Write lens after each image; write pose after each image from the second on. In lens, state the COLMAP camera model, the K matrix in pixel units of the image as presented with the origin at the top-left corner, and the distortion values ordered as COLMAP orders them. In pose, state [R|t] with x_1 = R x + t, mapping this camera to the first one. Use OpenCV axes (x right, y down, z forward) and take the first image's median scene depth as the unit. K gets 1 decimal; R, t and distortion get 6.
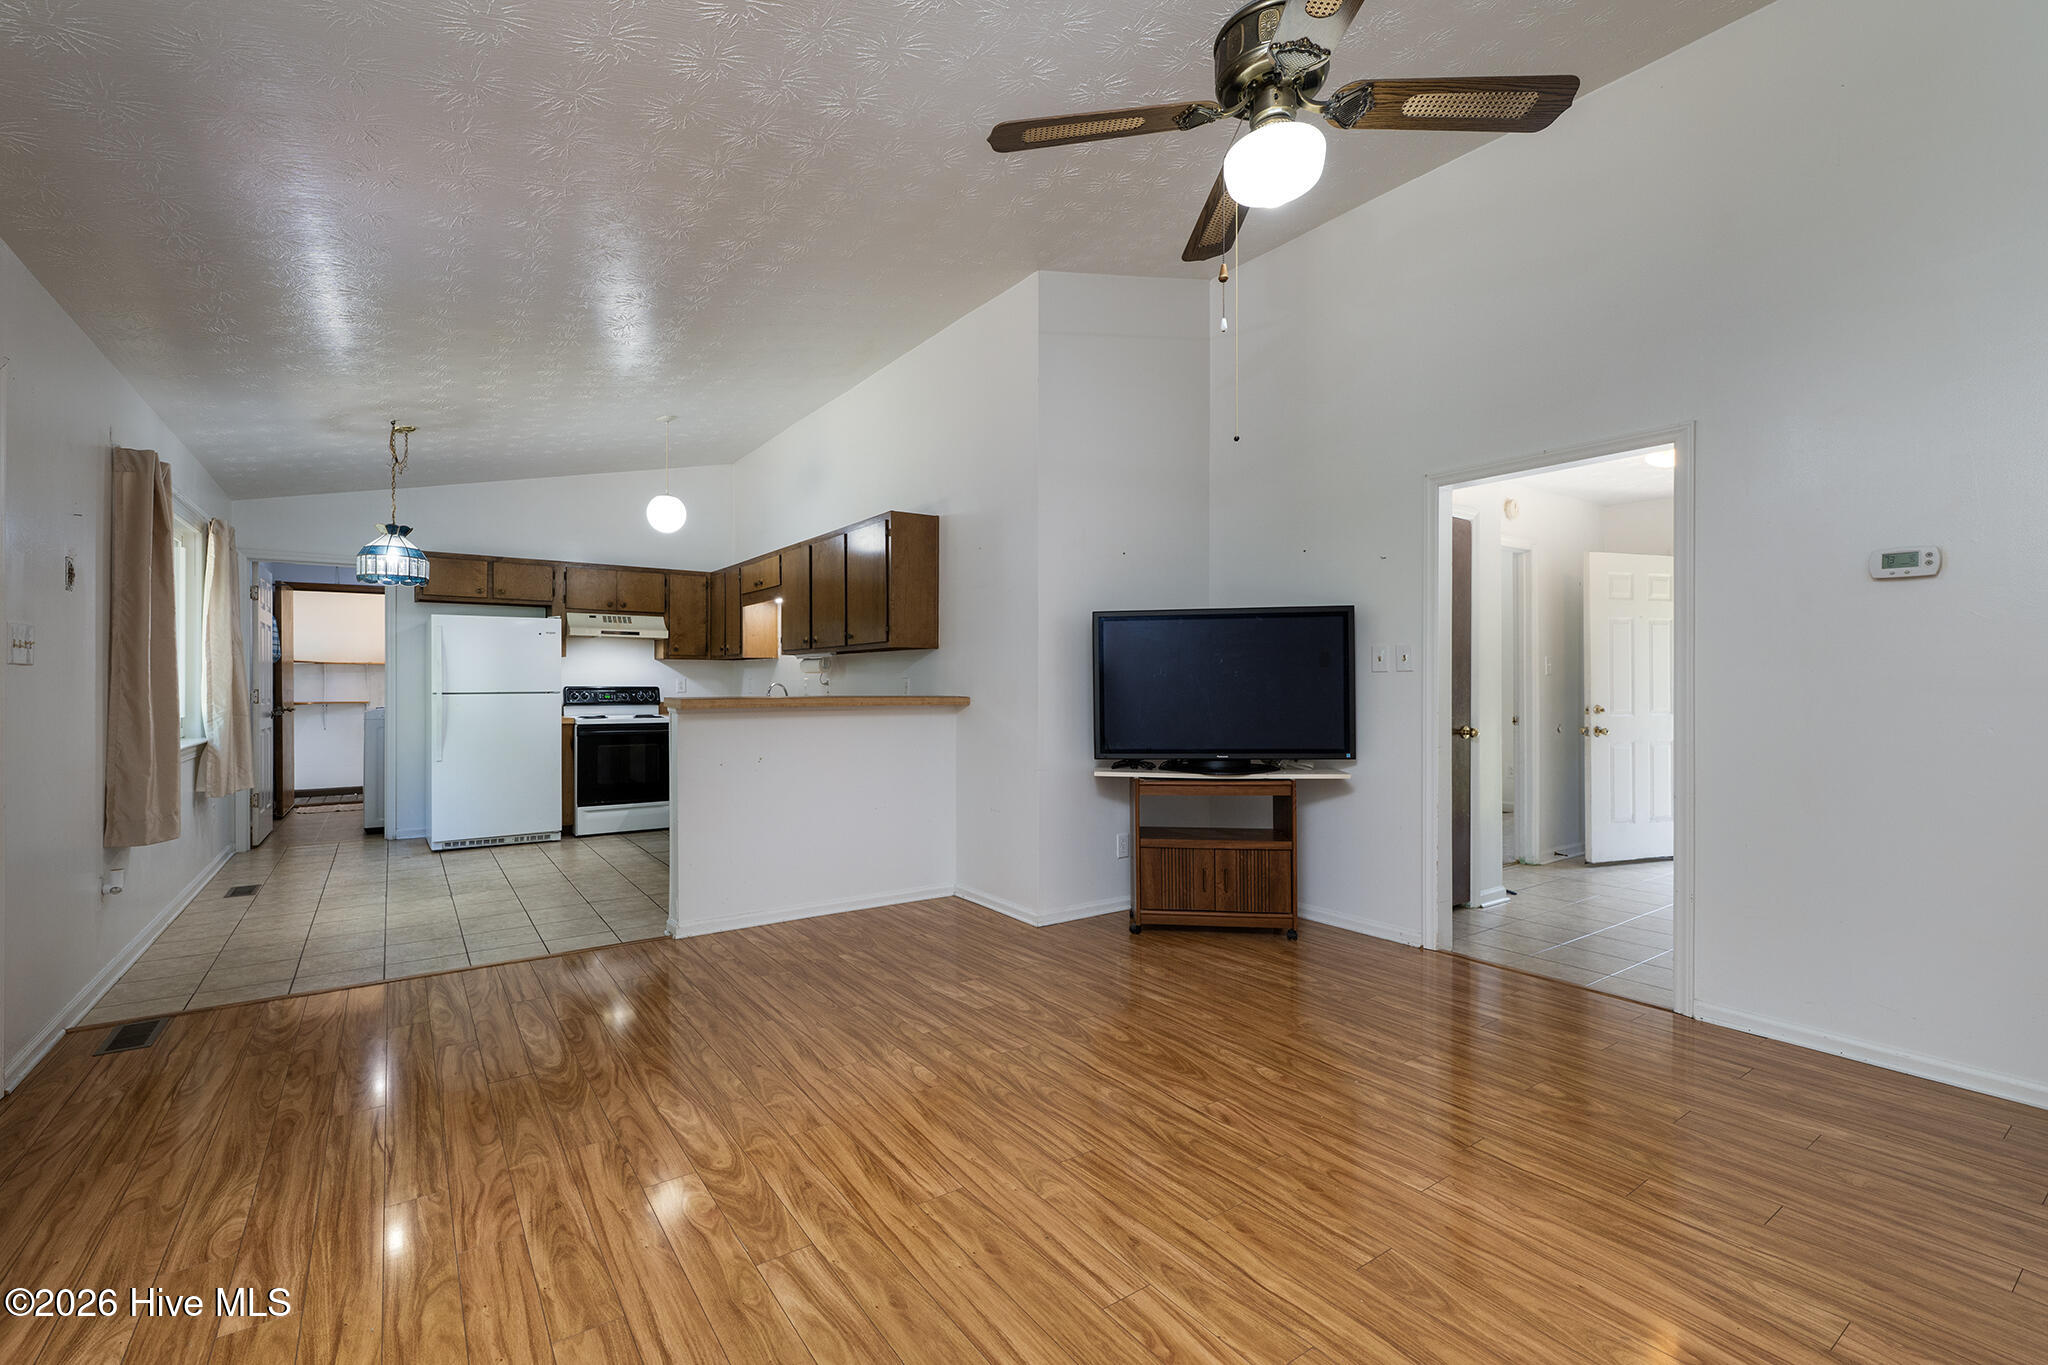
lens RADIAL K [[864.4, 0, 961.3], [0, 864.4, 683.9], [0, 0, 1]] dist [0.005021, -0.000273]
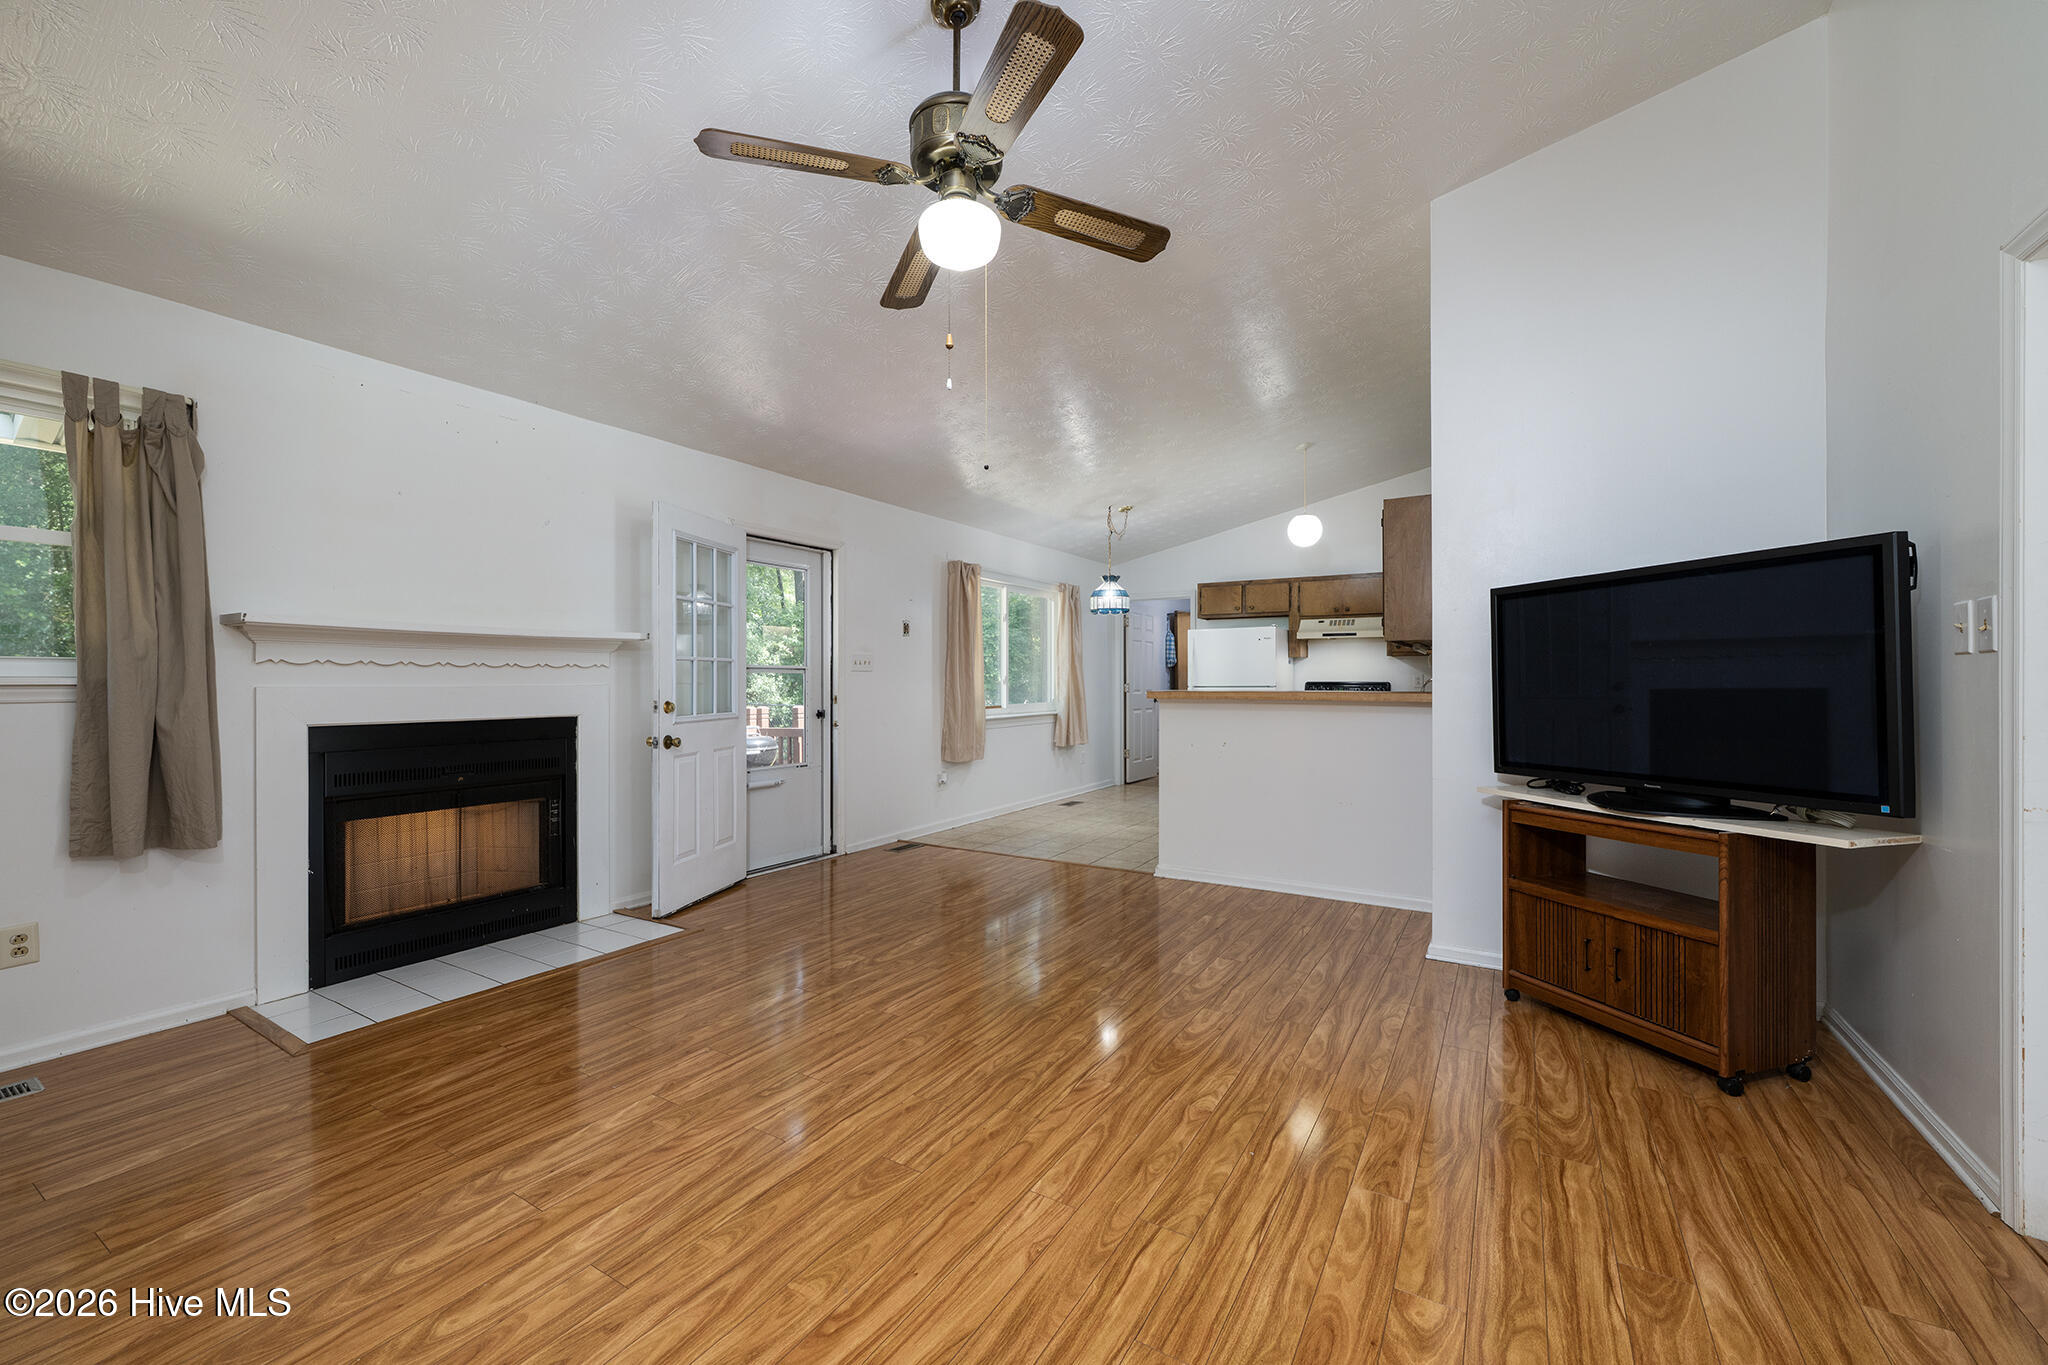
lens RADIAL K [[809.8, 0, 1027.1], [0, 809.8, 698.1], [0, 0, 1]] dist [-0.000624, 0.000508]
pose [[0.433916, 0.019160, -0.900750, 0.674167], [0.000661, 0.999767, 0.021585, 0.001243], [0.900953, -0.009962, 0.433802, 0.299620]]
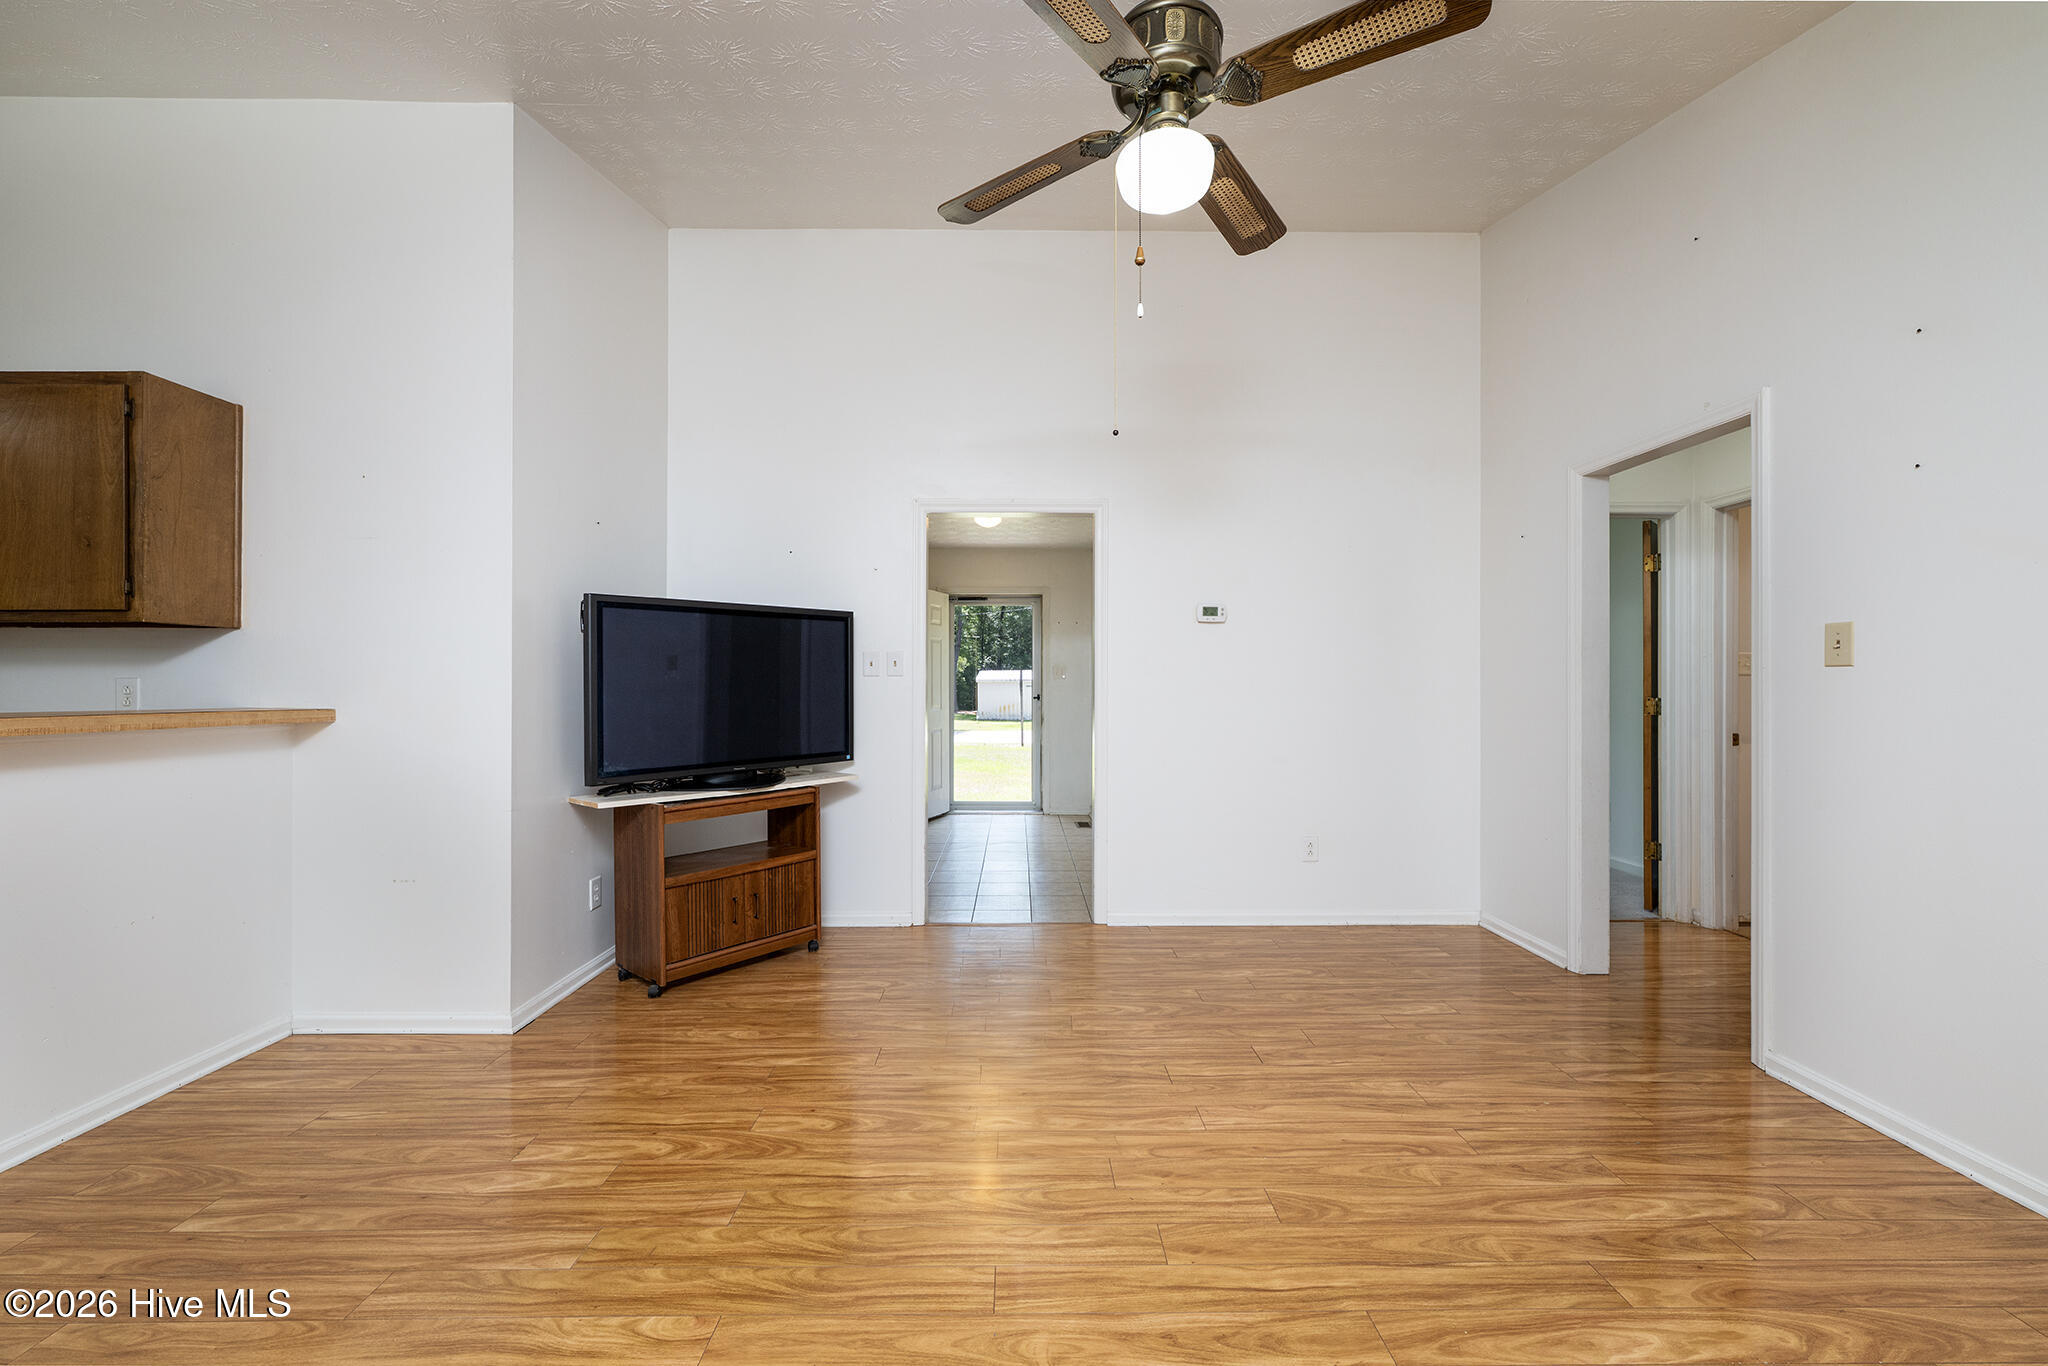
lens RADIAL K [[809.8, 0, 1018.4], [0, 809.8, 681.1], [0, 0, 1]] dist [-0.000624, 0.000508]
pose [[0.544436, 0.005145, 0.838787, -0.252912], [0.000578, 0.999979, -0.006509, -0.001065], [-0.838802, 0.004029, 0.544421, 0.310116]]
